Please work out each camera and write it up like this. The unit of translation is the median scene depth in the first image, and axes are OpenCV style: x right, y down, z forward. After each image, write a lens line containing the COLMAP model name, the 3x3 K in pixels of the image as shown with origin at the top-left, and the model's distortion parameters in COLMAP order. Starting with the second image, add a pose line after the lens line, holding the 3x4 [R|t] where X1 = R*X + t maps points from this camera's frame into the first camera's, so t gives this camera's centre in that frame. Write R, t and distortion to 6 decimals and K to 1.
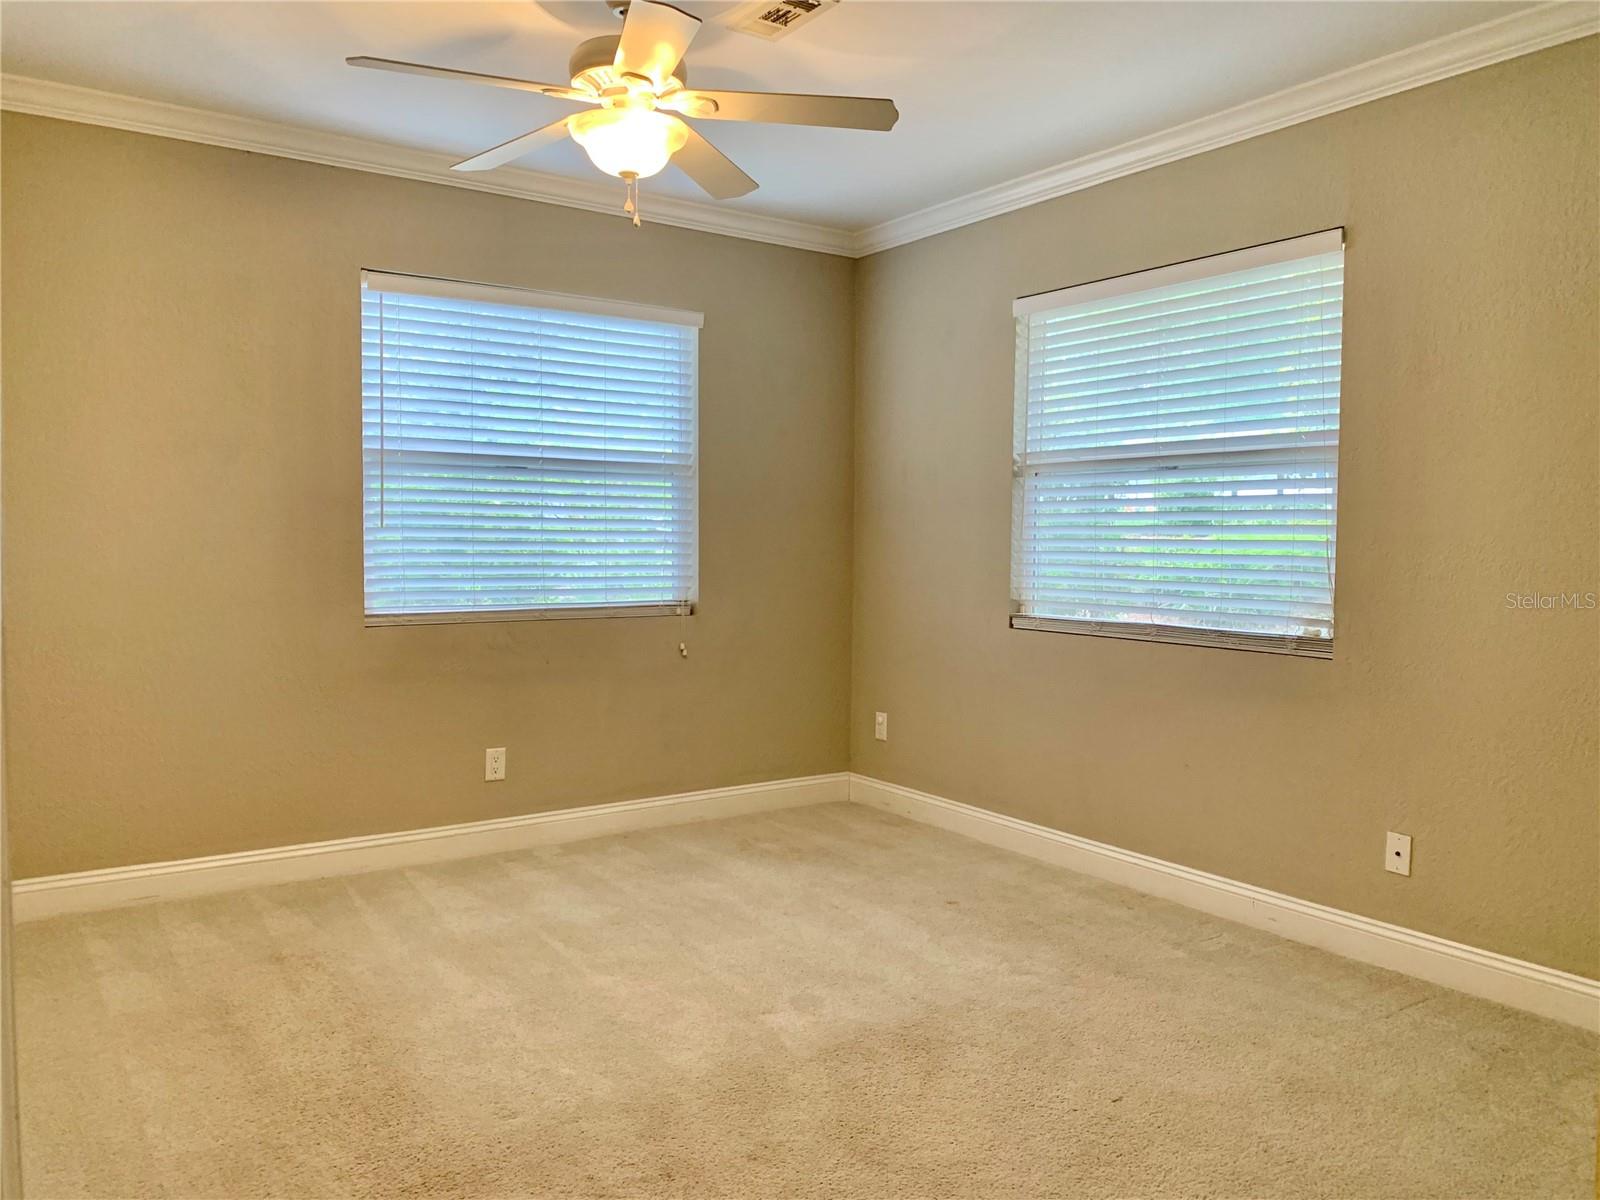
lens RADIAL K [[1234.2, 0, 800.6], [0, 1234.2, 607.6], [0, 0, 1]] dist [0.018713, -0.003172]
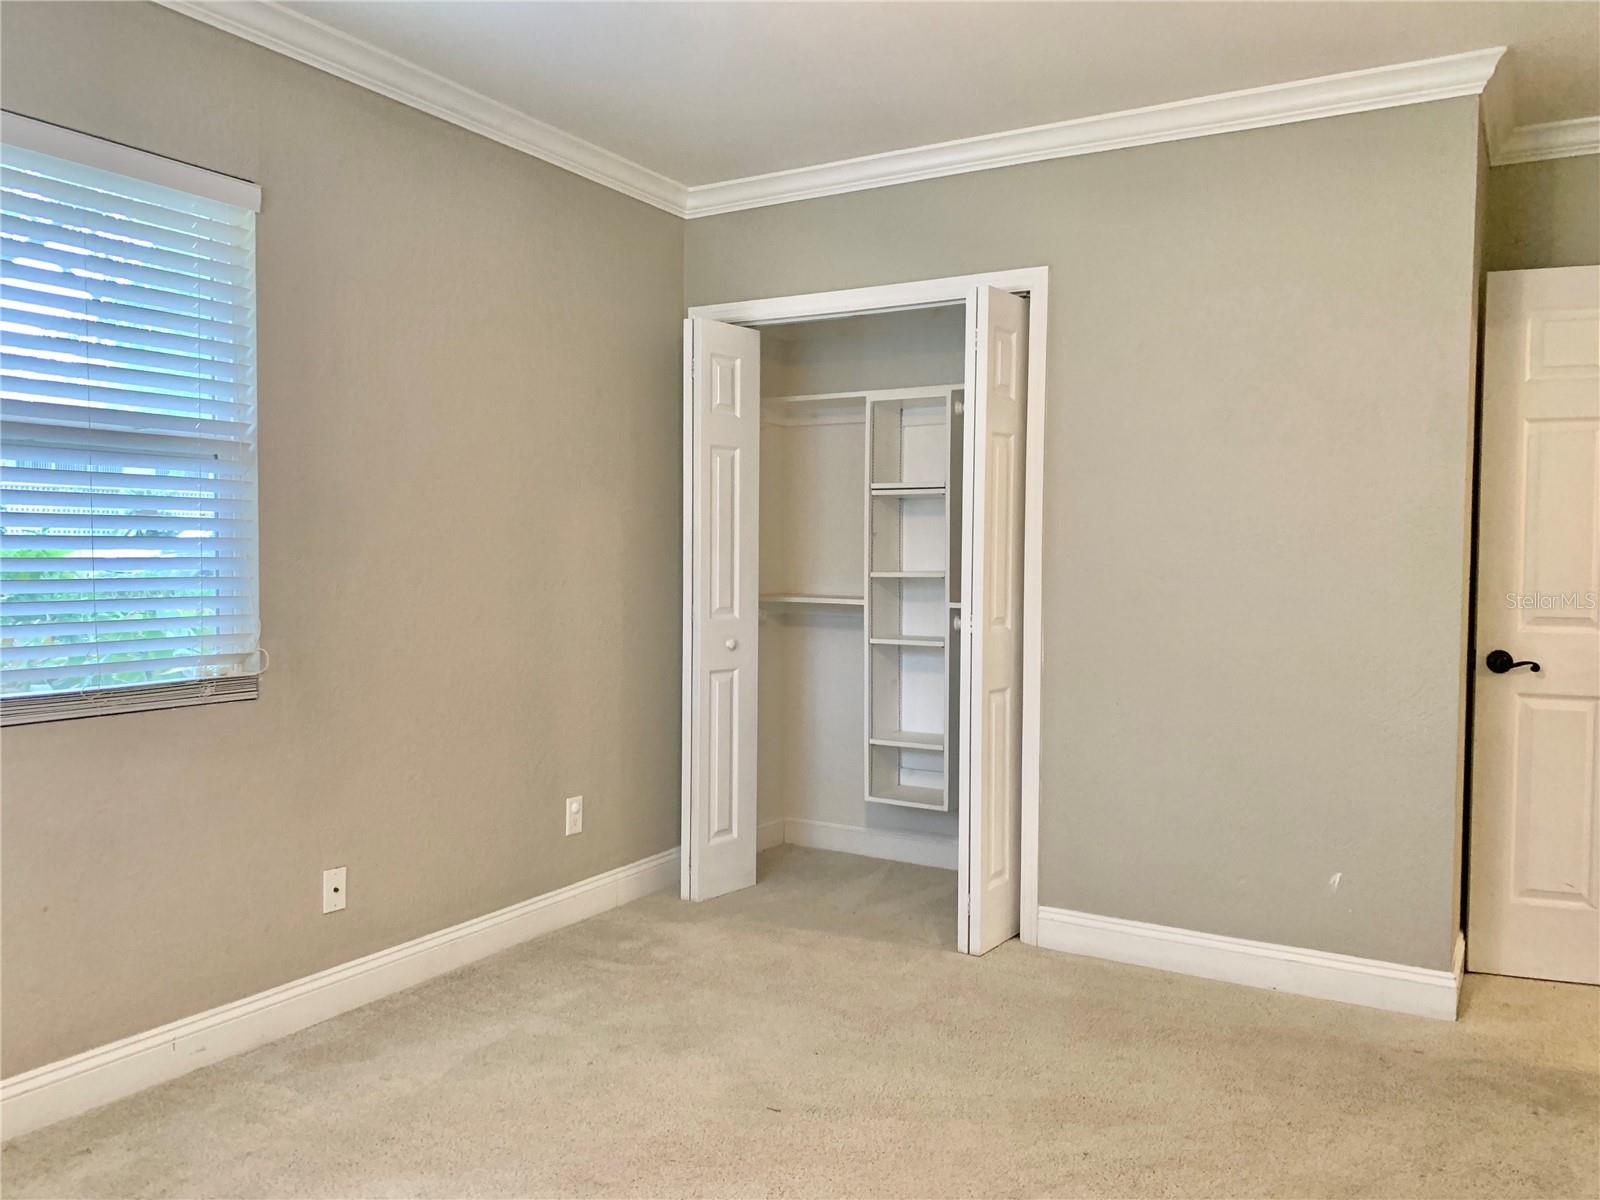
lens RADIAL K [[1234.2, 0, 804.3], [0, 1234.2, 603.3], [0, 0, 1]] dist [0.018713, -0.003172]
pose [[-0.424007, -0.052700, 0.904124, -0.479800], [0.042031, 0.996085, 0.077772, -0.071511], [-0.904683, 0.070977, -0.420132, 1.009106]]
